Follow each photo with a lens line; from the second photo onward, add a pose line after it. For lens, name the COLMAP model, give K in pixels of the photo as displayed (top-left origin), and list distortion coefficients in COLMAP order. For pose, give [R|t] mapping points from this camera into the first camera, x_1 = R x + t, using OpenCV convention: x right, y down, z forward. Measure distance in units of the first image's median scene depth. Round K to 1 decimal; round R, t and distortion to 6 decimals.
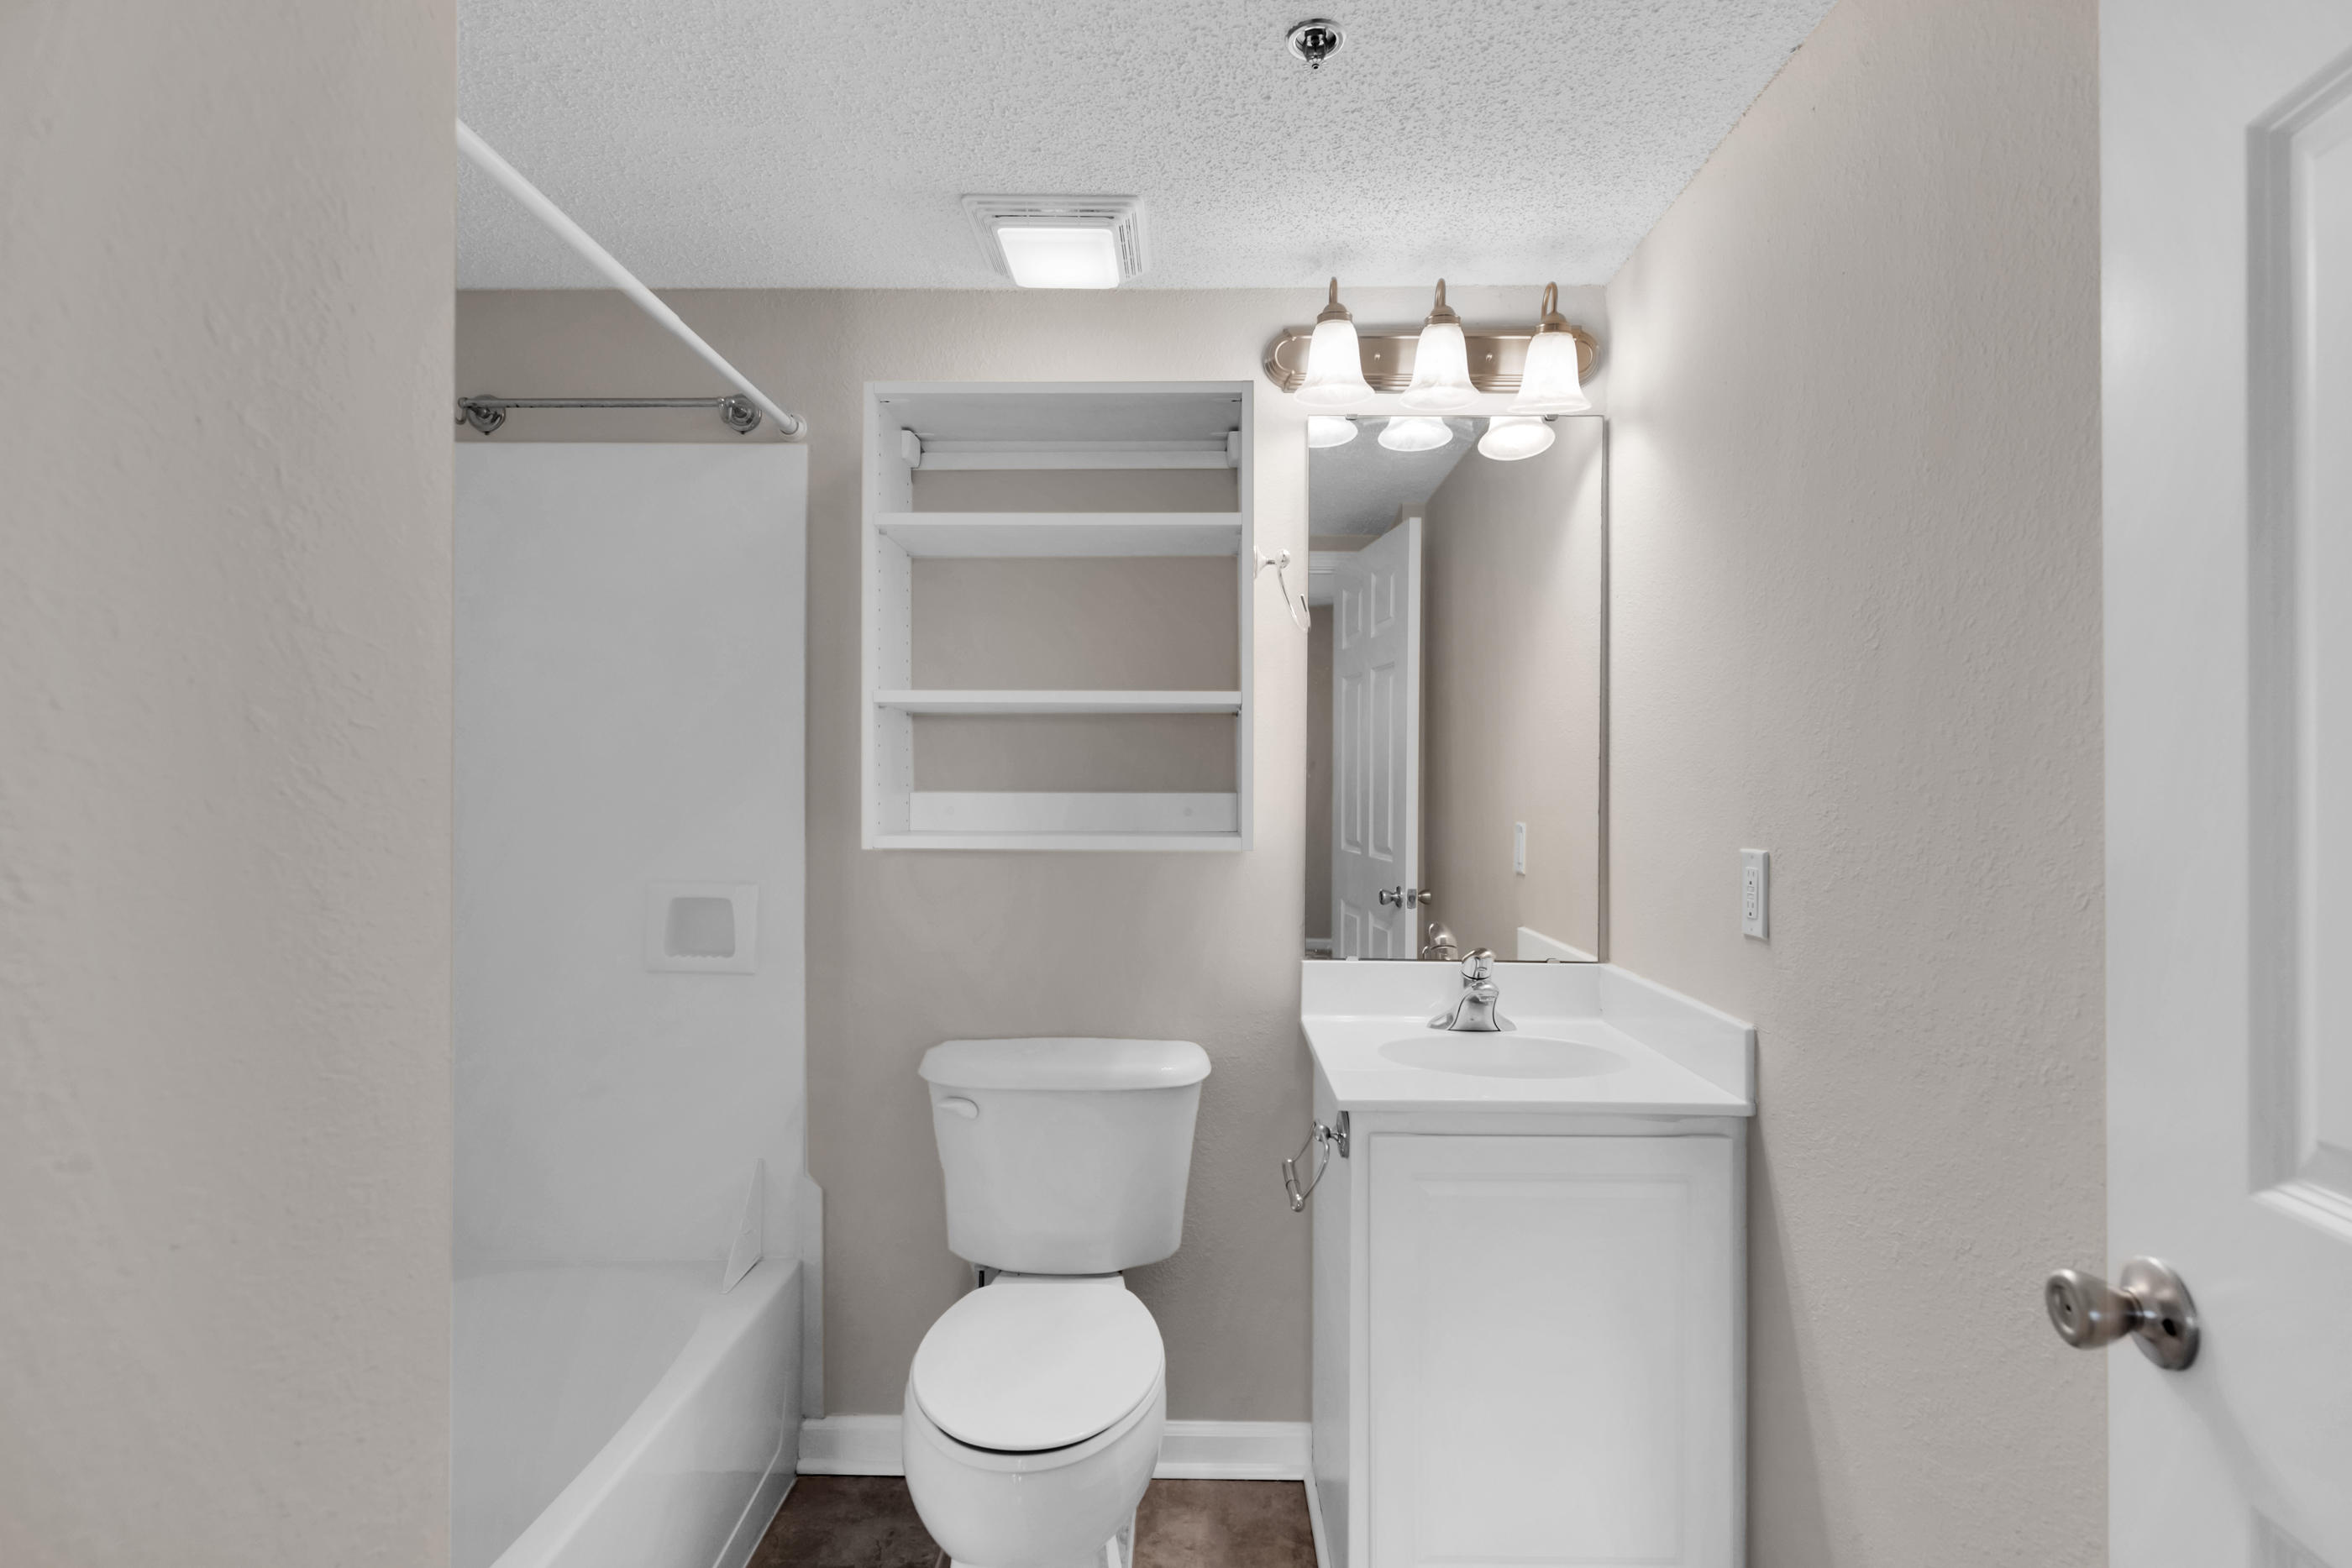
lens RADIAL K [[1204.7, 0, 1176.0], [0, 1204.7, 784.0], [0, 0, 1]] dist [-0.001472, -0.000118]
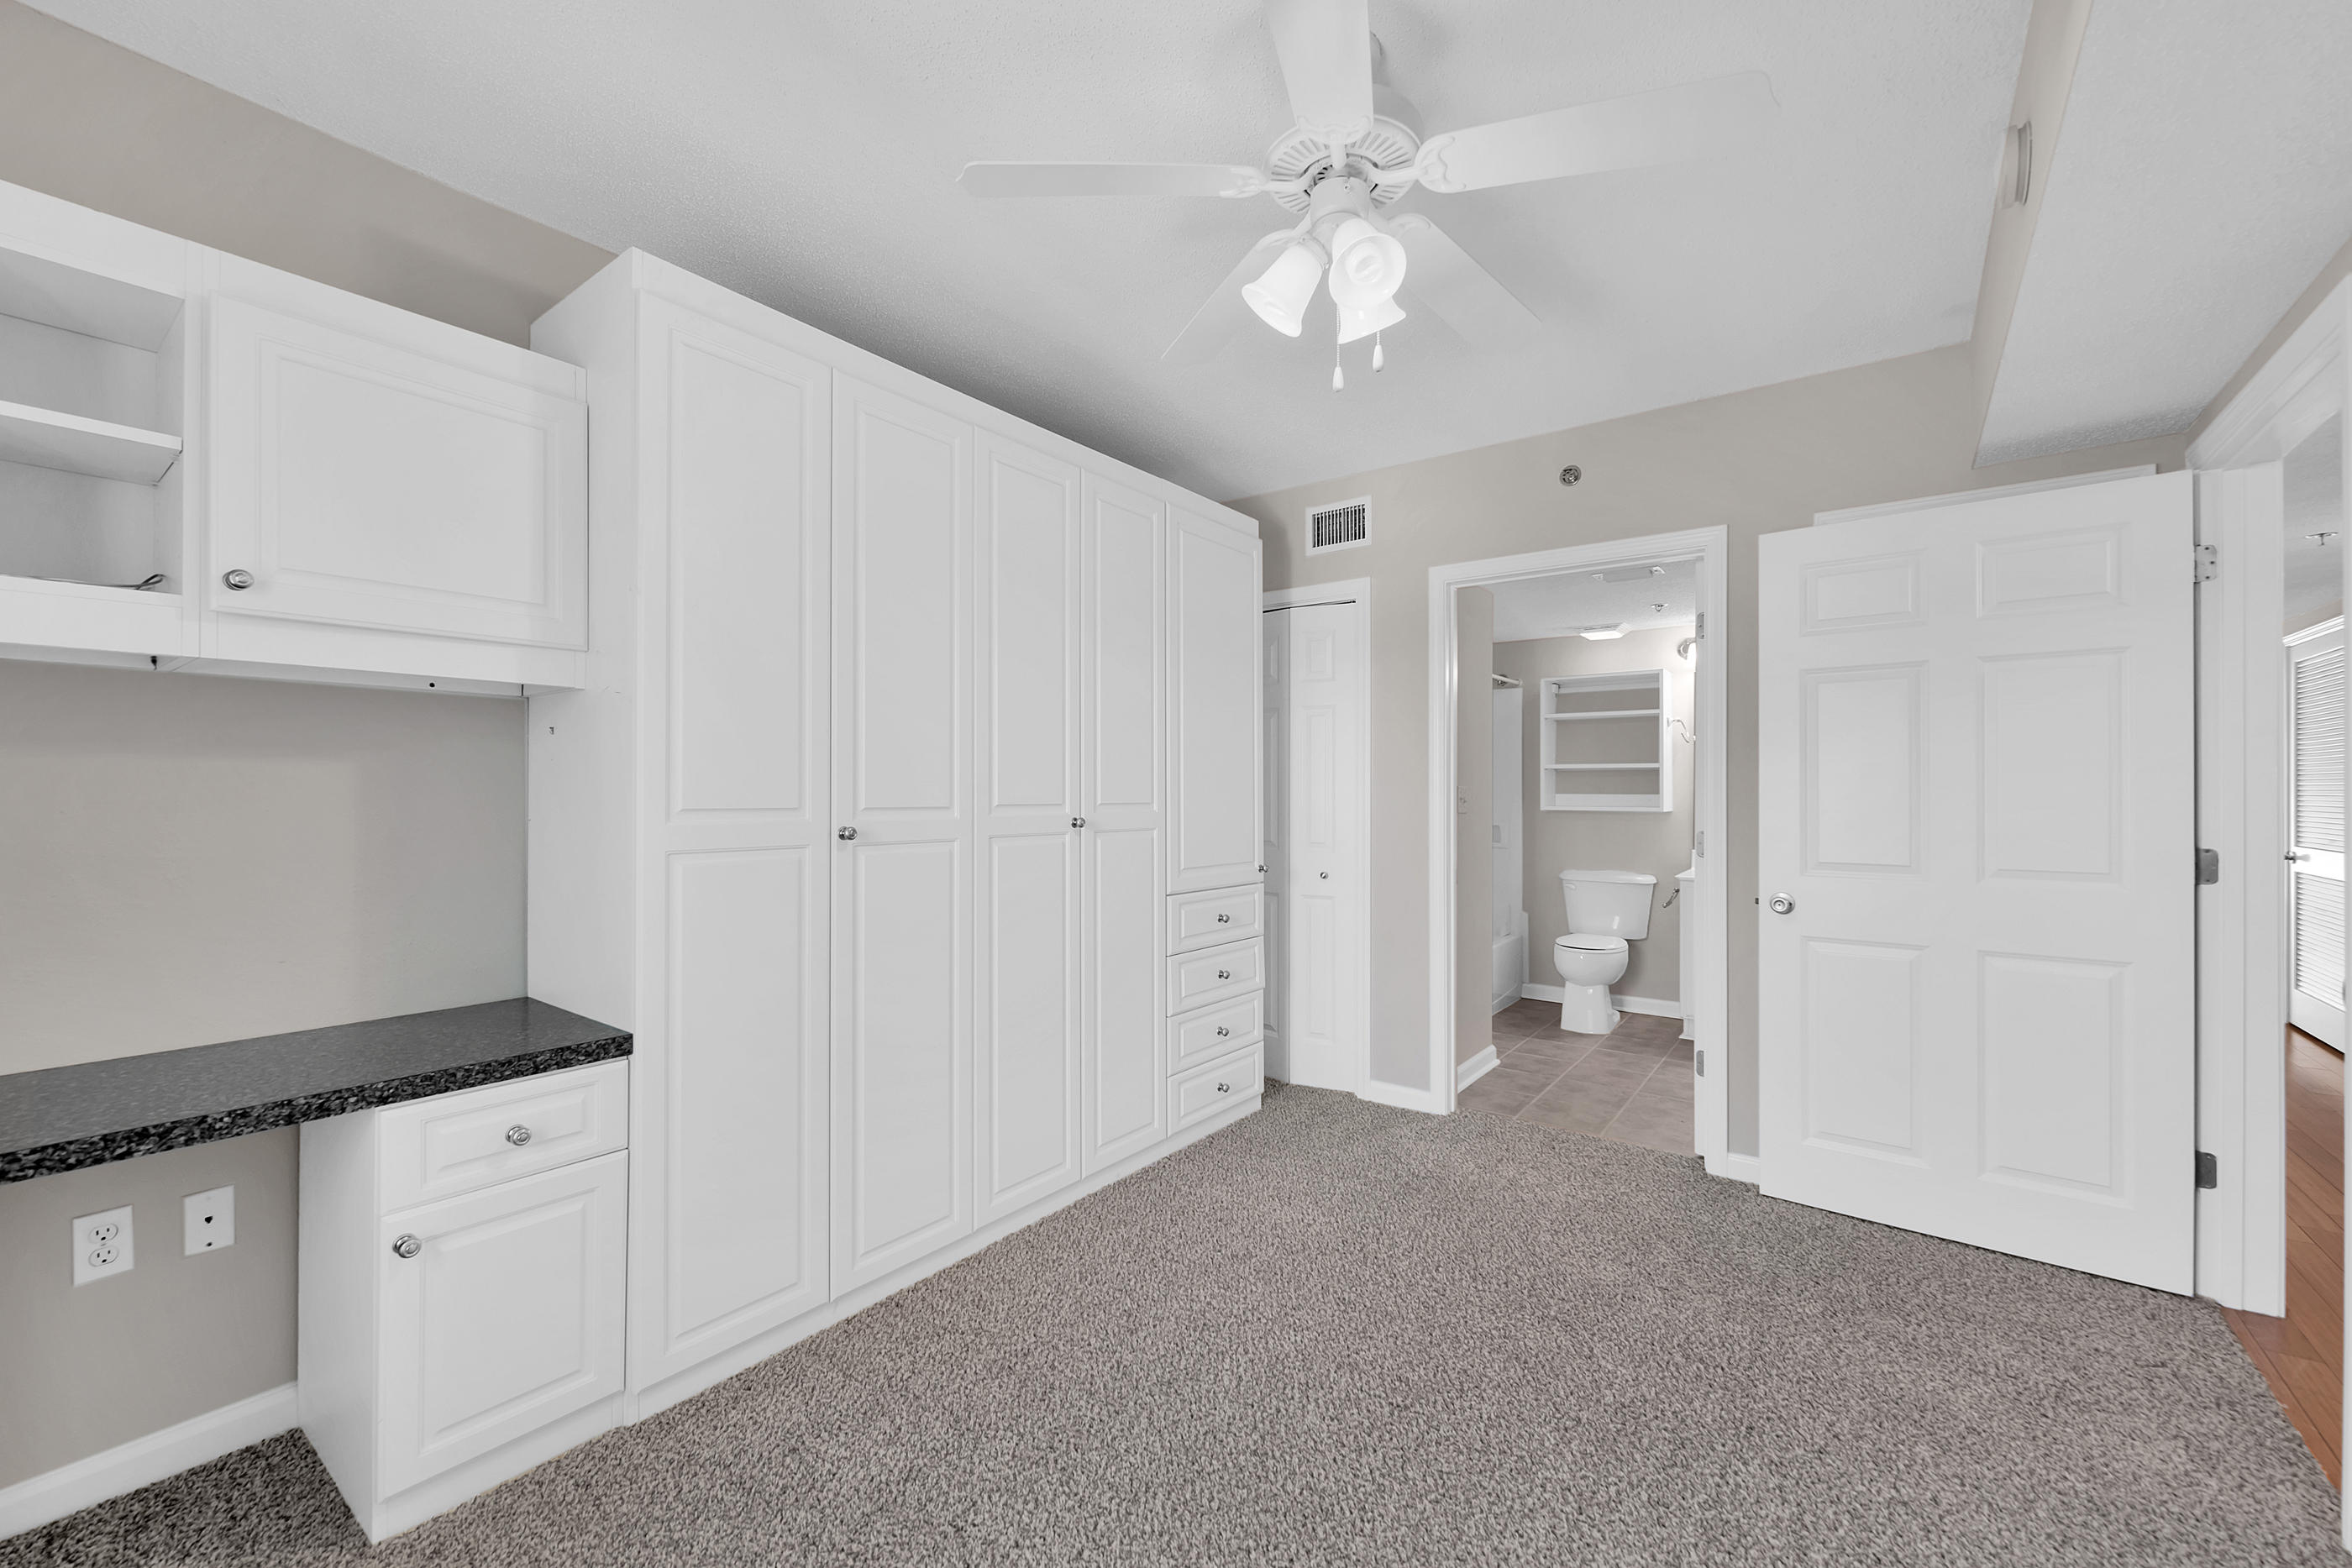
lens RADIAL K [[926.5, 0, 1168.4], [0, 926.5, 790.0], [0, 0, 1]] dist [0.000457, -0.000368]
pose [[0.807204, -0.003292, -0.590264, 0.458701], [0.002407, 0.999994, -0.002286, 0.000192], [0.590268, 0.000424, 0.807207, -1.824098]]
